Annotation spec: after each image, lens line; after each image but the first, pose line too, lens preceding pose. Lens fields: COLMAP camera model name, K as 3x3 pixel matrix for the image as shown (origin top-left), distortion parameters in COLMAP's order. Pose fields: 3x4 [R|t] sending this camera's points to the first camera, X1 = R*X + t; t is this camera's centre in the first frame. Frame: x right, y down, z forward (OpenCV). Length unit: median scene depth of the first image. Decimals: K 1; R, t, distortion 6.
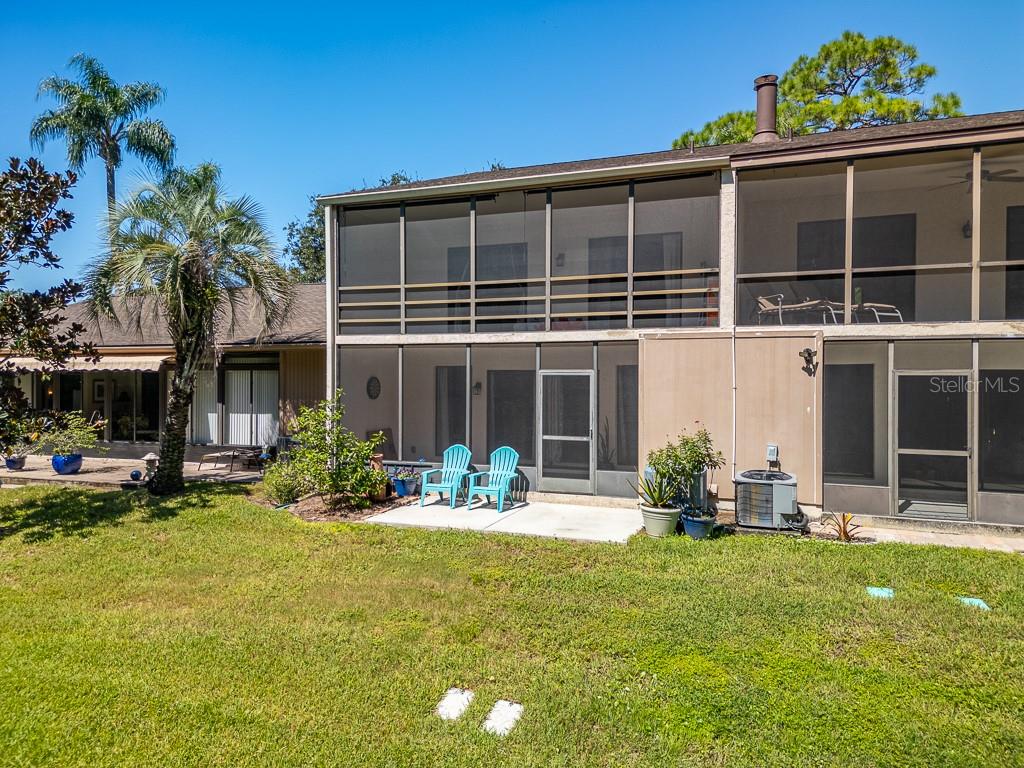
lens RADIAL K [[719.0, 0, 508.8], [0, 719.0, 380.6], [0, 0, 1]] dist [0.092332, -0.077103]
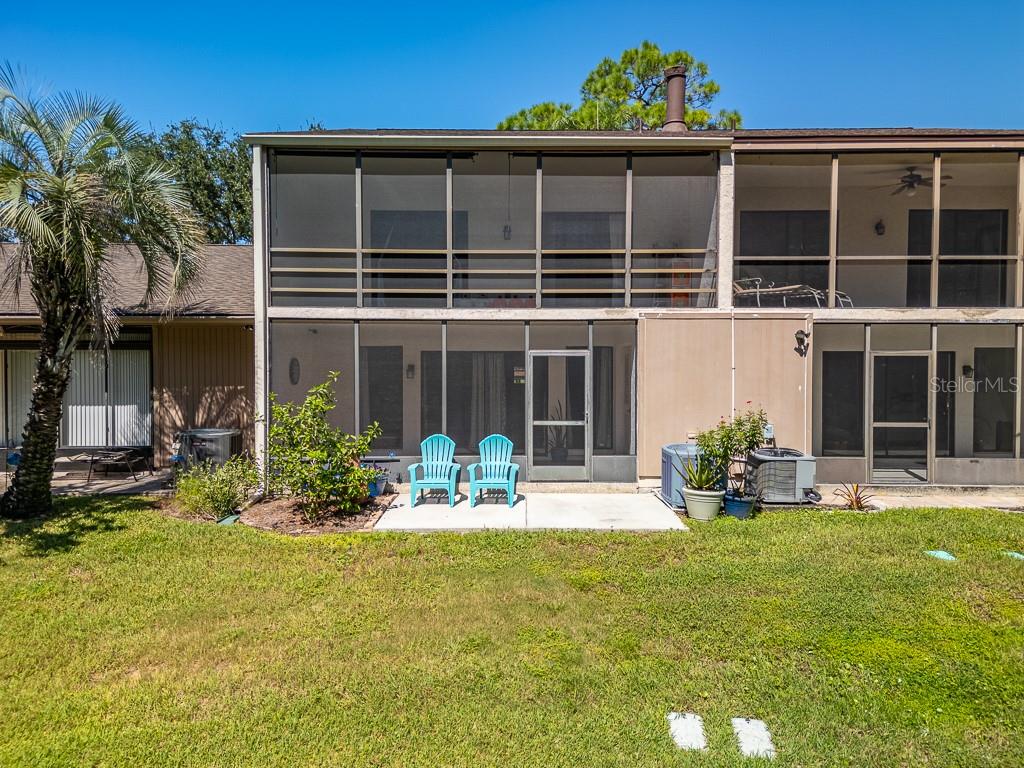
lens RADIAL K [[734.0, 0, 512.4], [0, 734.0, 377.8], [0, 0, 1]] dist [0.096070, -0.079594]
pose [[0.931708, -0.010849, 0.363046, -0.335052], [0.002578, 0.999726, 0.023260, -0.001379], [-0.363199, -0.020736, 0.931481, 0.137186]]
